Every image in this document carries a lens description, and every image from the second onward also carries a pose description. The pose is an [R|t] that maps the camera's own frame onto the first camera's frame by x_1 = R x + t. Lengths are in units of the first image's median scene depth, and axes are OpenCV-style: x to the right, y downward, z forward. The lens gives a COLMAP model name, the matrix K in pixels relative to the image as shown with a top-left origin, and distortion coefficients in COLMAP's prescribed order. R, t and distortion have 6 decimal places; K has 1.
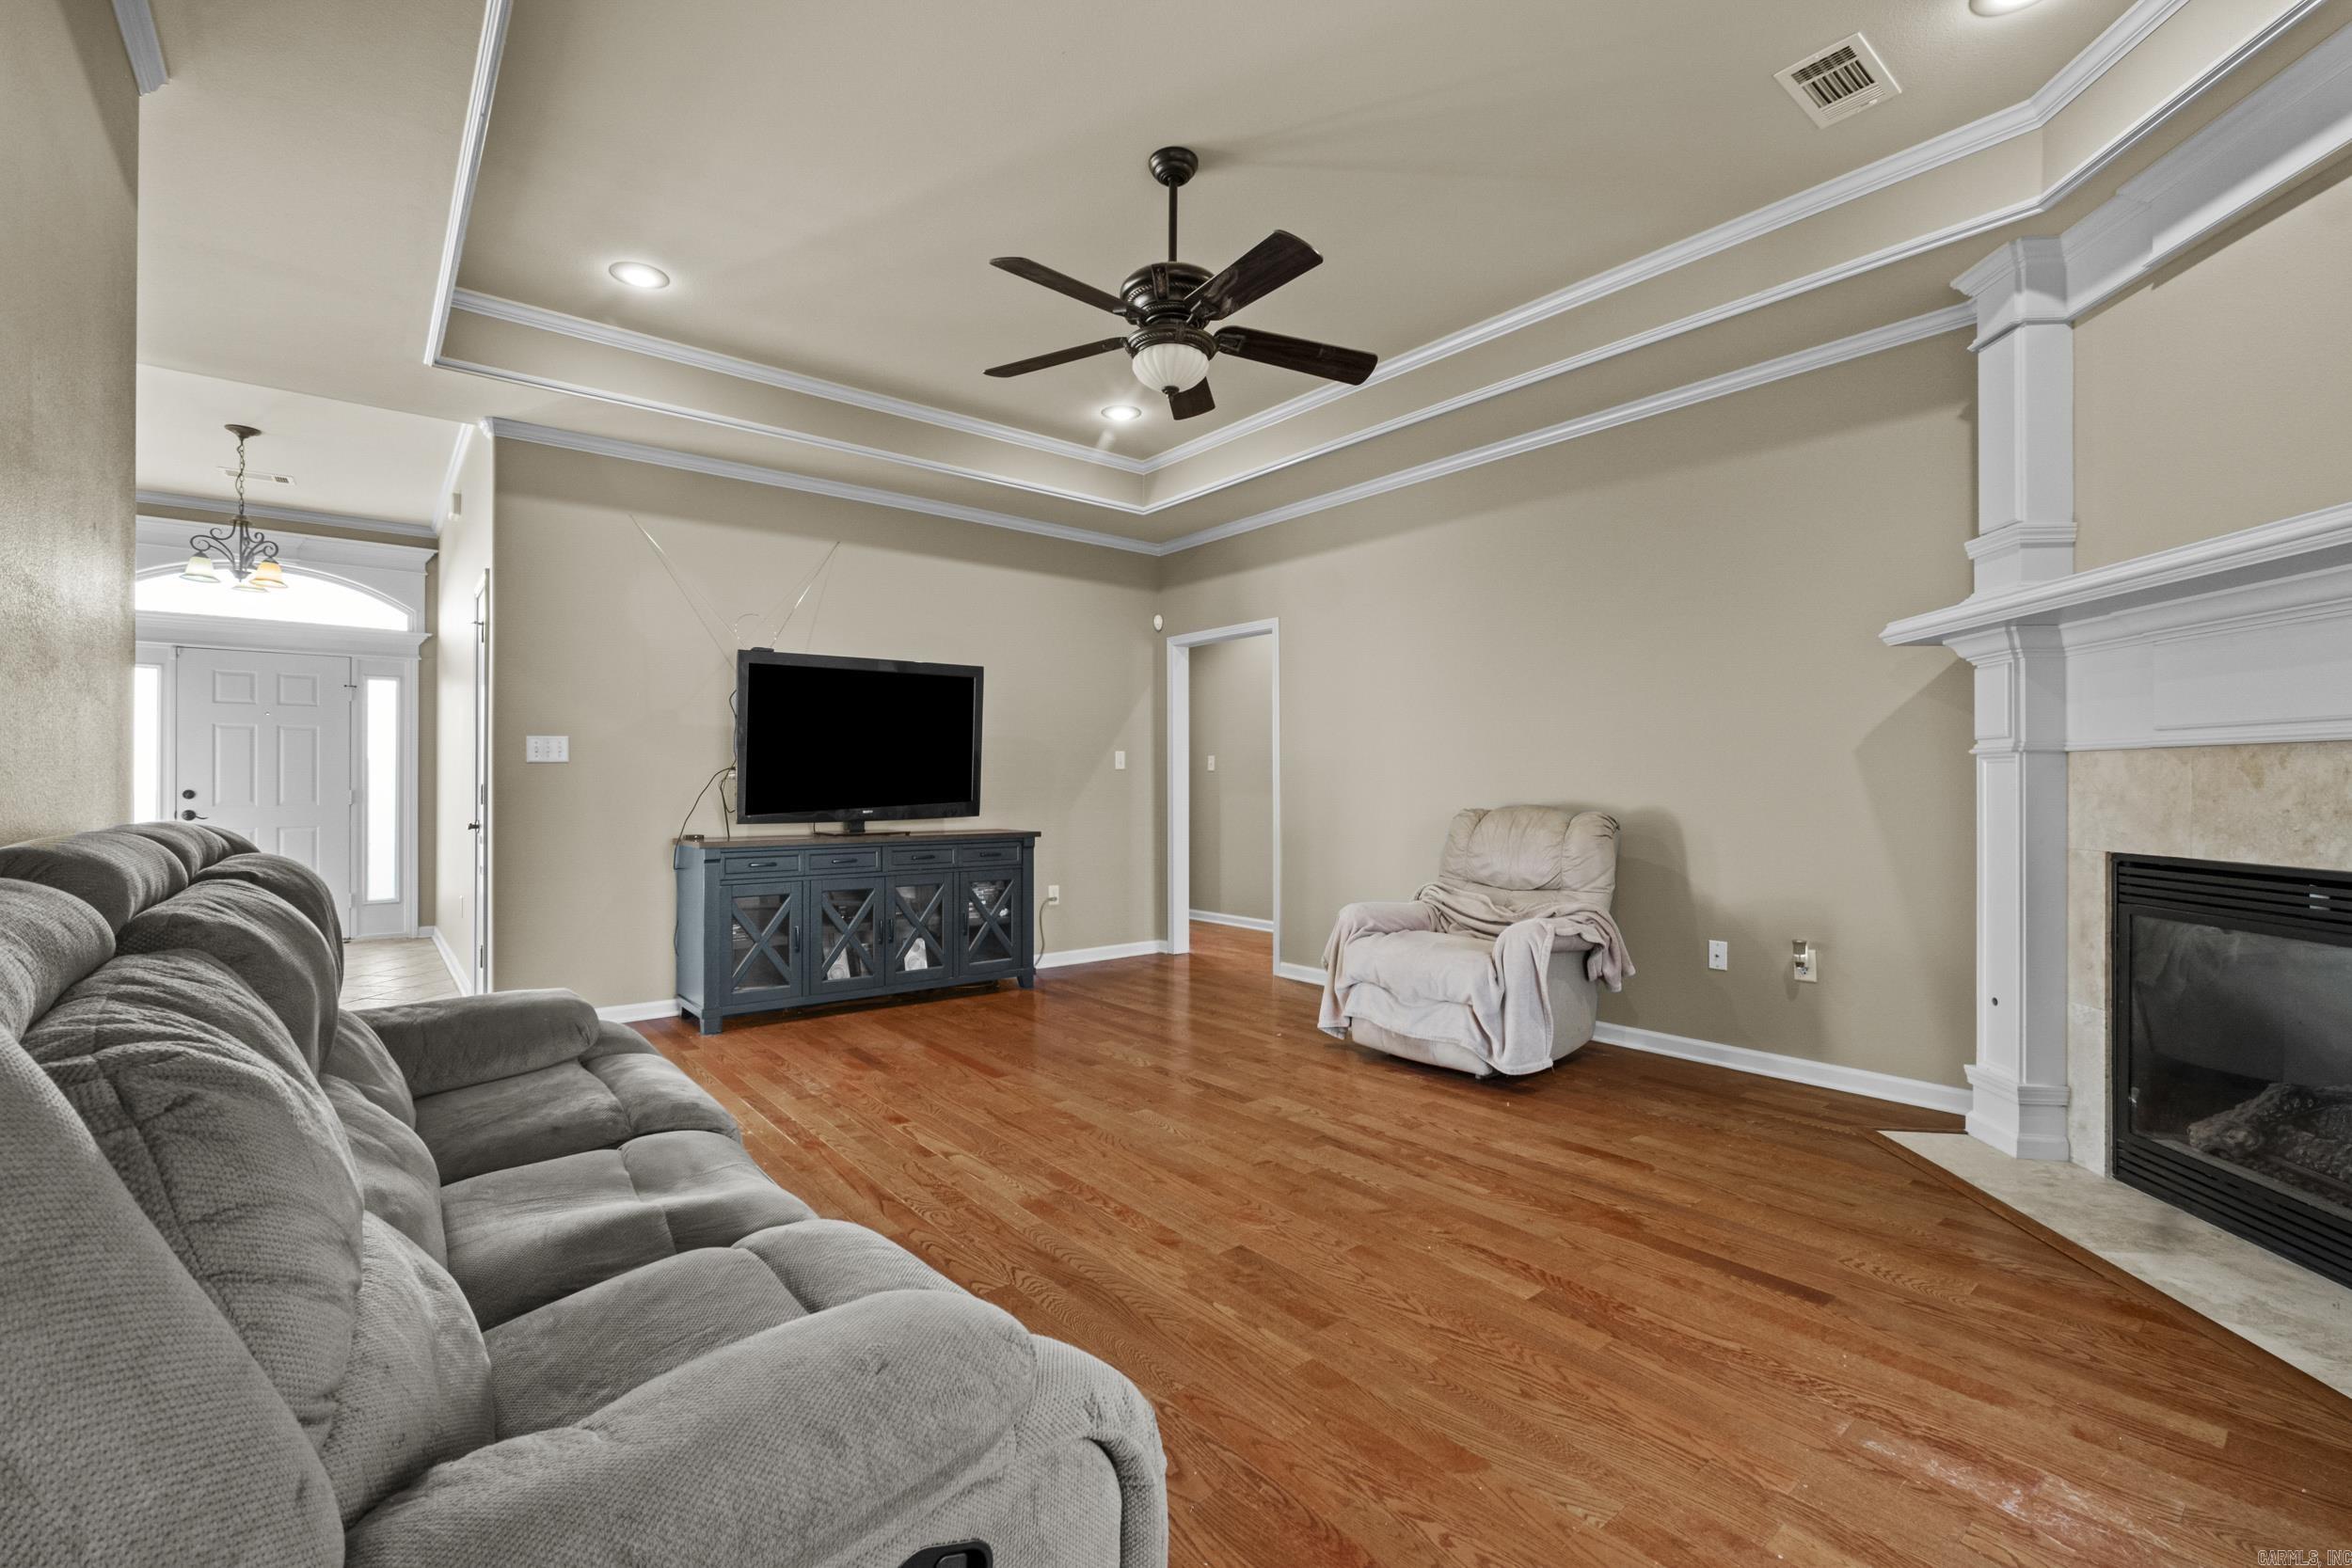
lens RADIAL K [[1000.4, 0, 1136.1], [0, 1000.4, 775.9], [0, 0, 1]] dist [-0.002074, -0.000109]
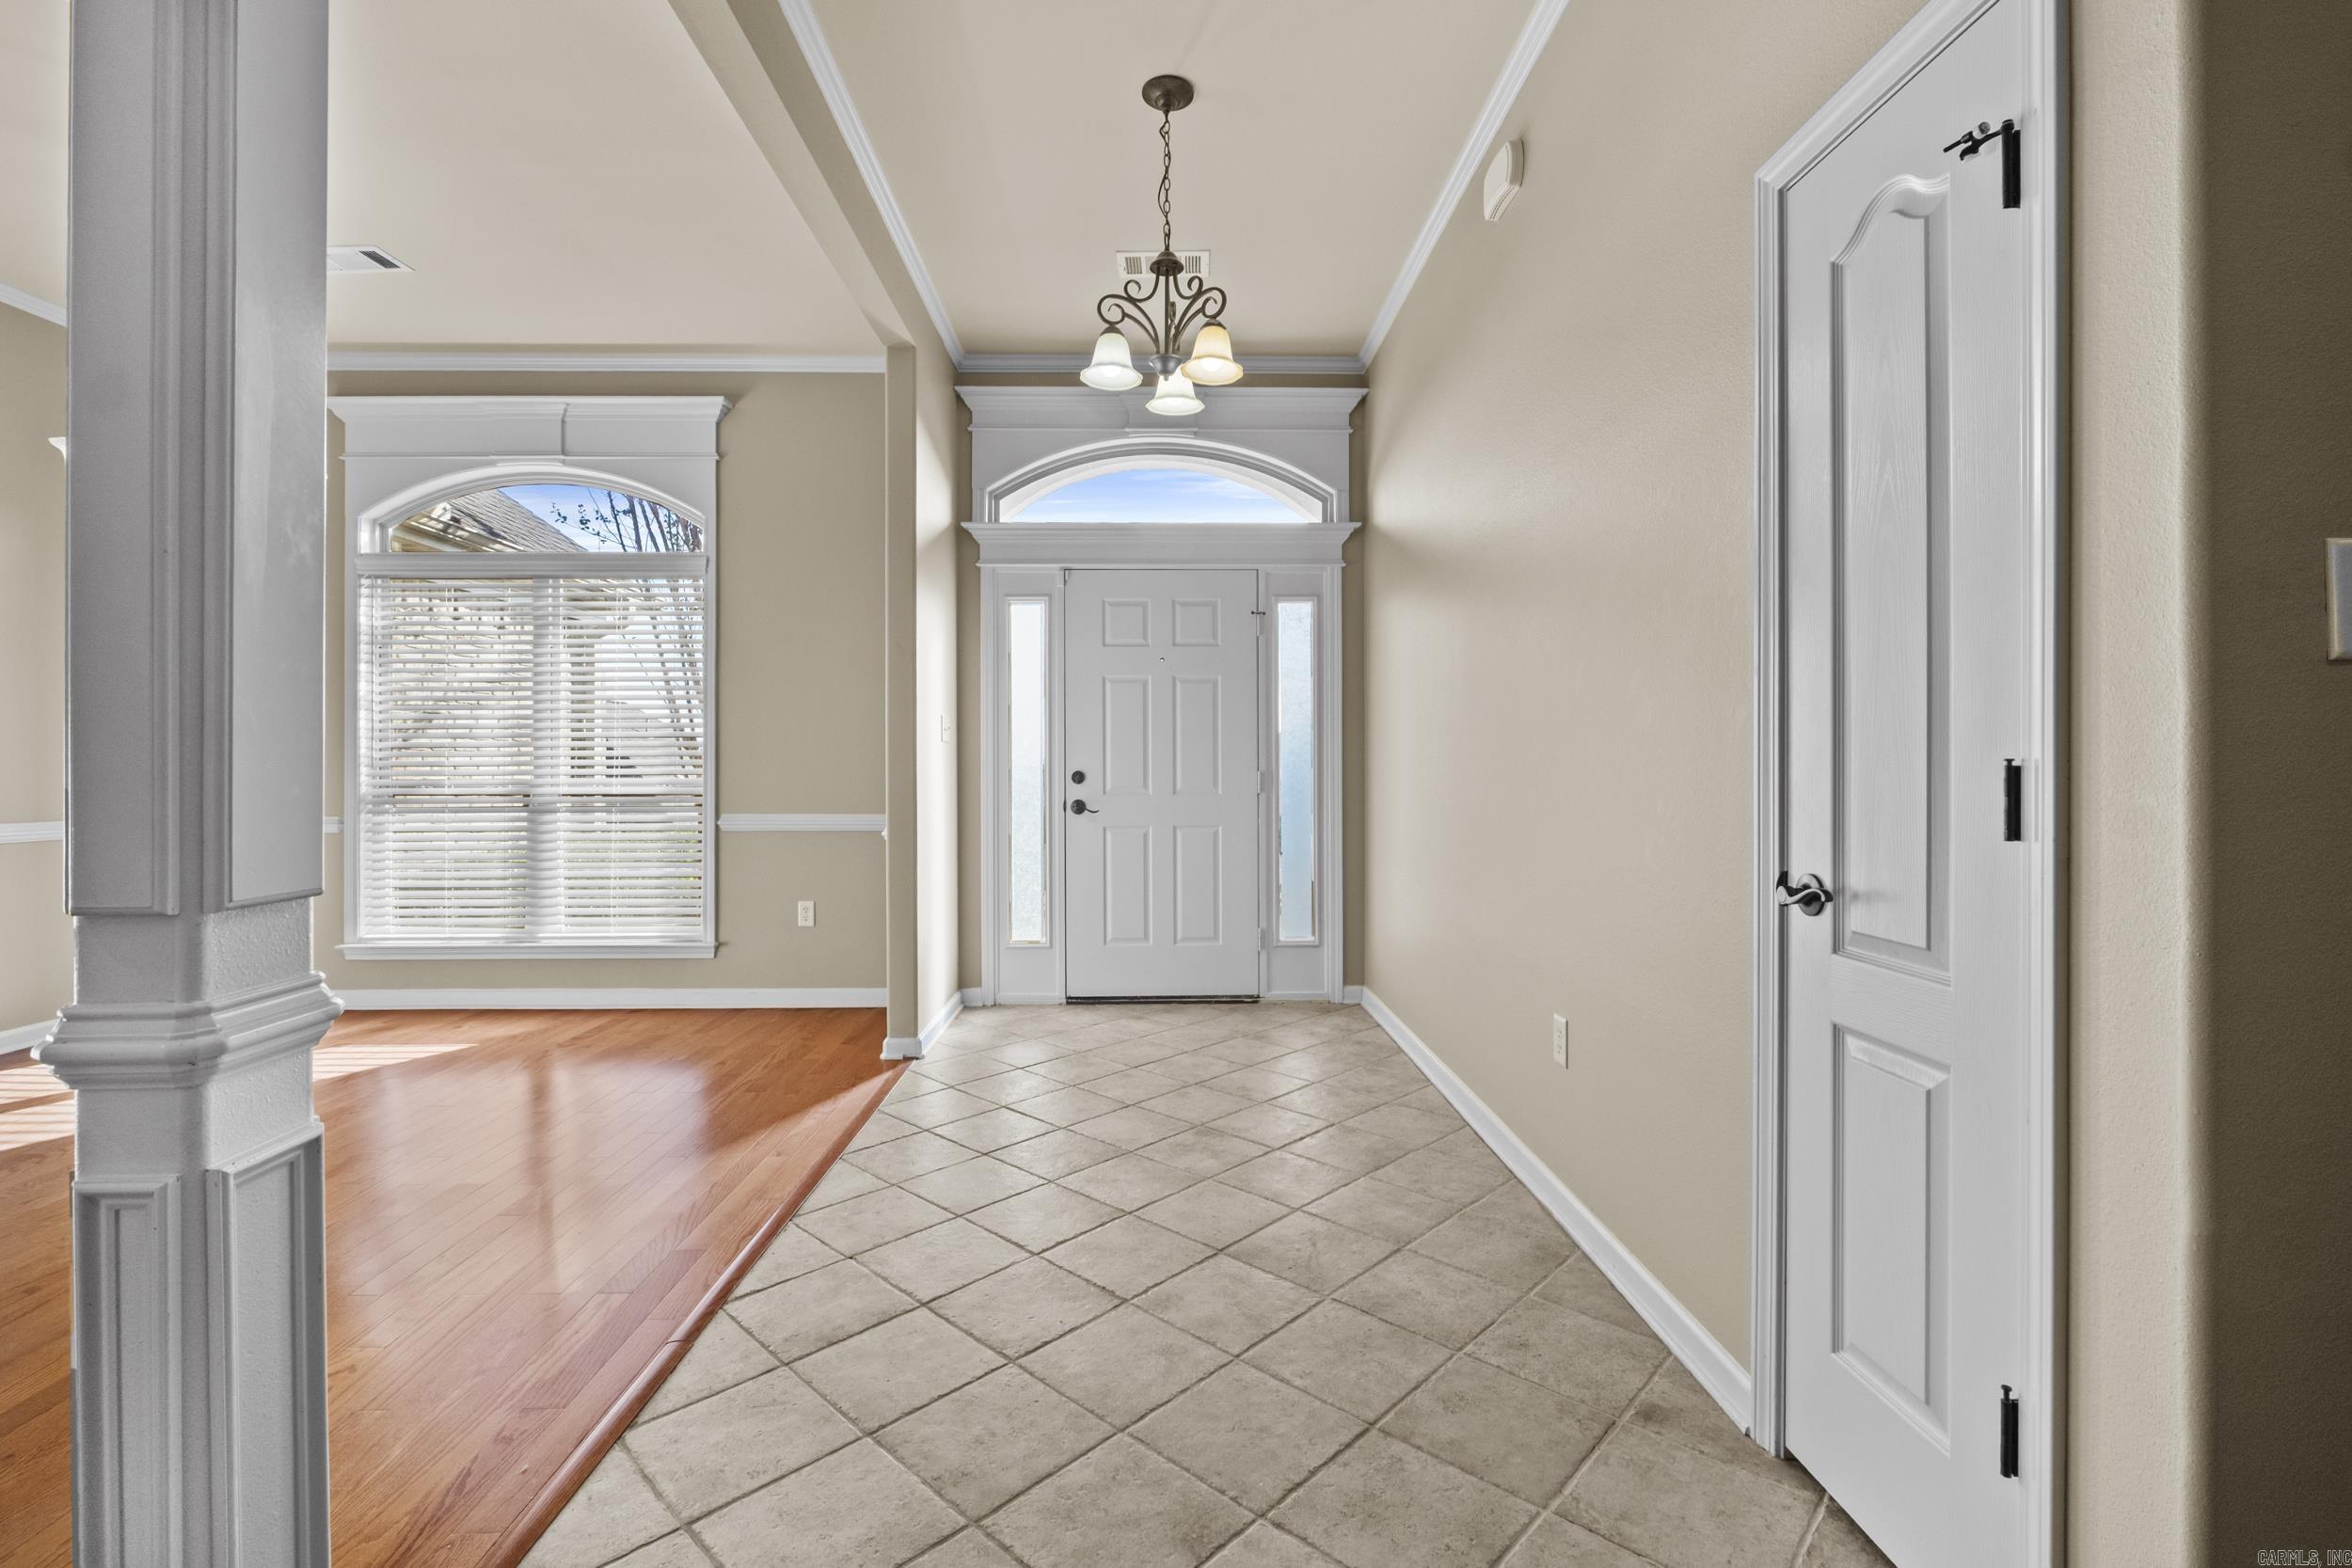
lens RADIAL K [[1047.9, 0, 1169.6], [0, 1047.9, 759.2], [0, 0, 1]] dist [-0.002387, 0.000074]
pose [[0.799611, -0.003318, -0.600509, -0.638393], [0.006309, 0.999976, 0.002876, 0.005504], [0.600485, -0.006088, 0.799613, 0.630570]]
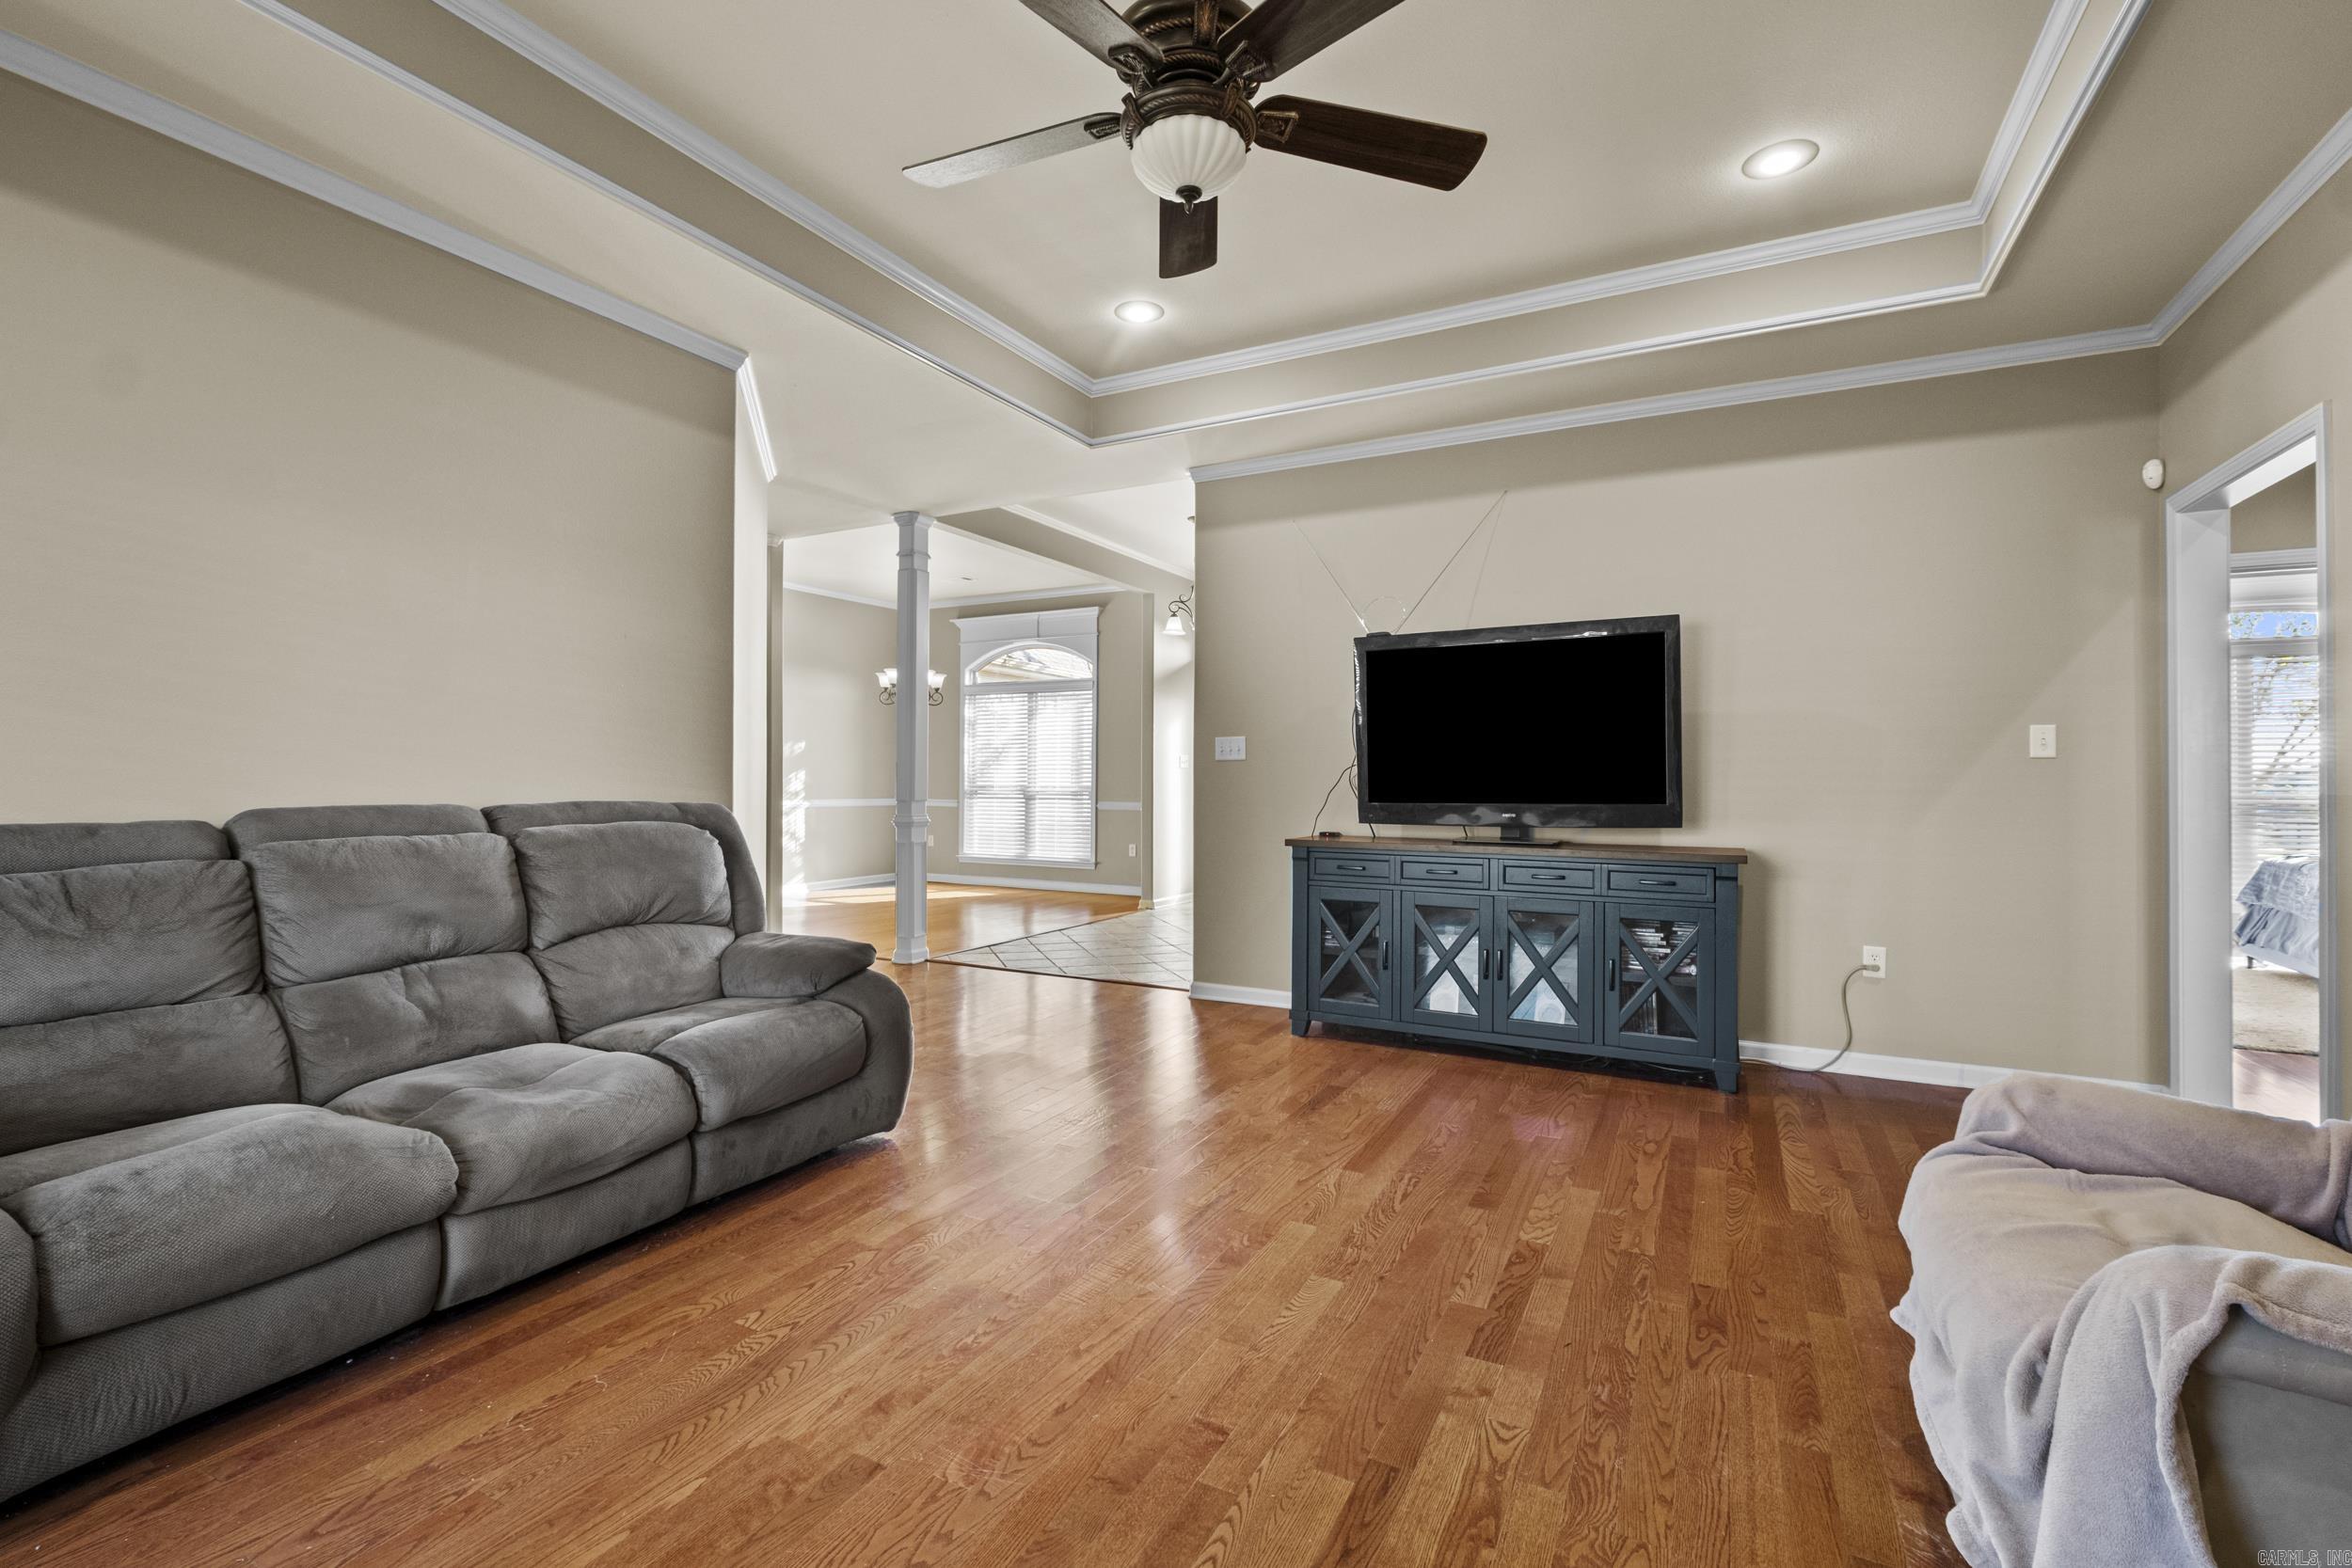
lens RADIAL K [[1022.4, 0, 1173.9], [0, 1022.4, 767.9], [0, 0, 1]] dist [-0.005871, -0.000246]
pose [[0.414691, -0.006386, -0.909940, 0.406896], [0.002781, 0.999980, -0.005751, 0.001354], [0.909958, -0.000145, 0.414700, 0.445930]]
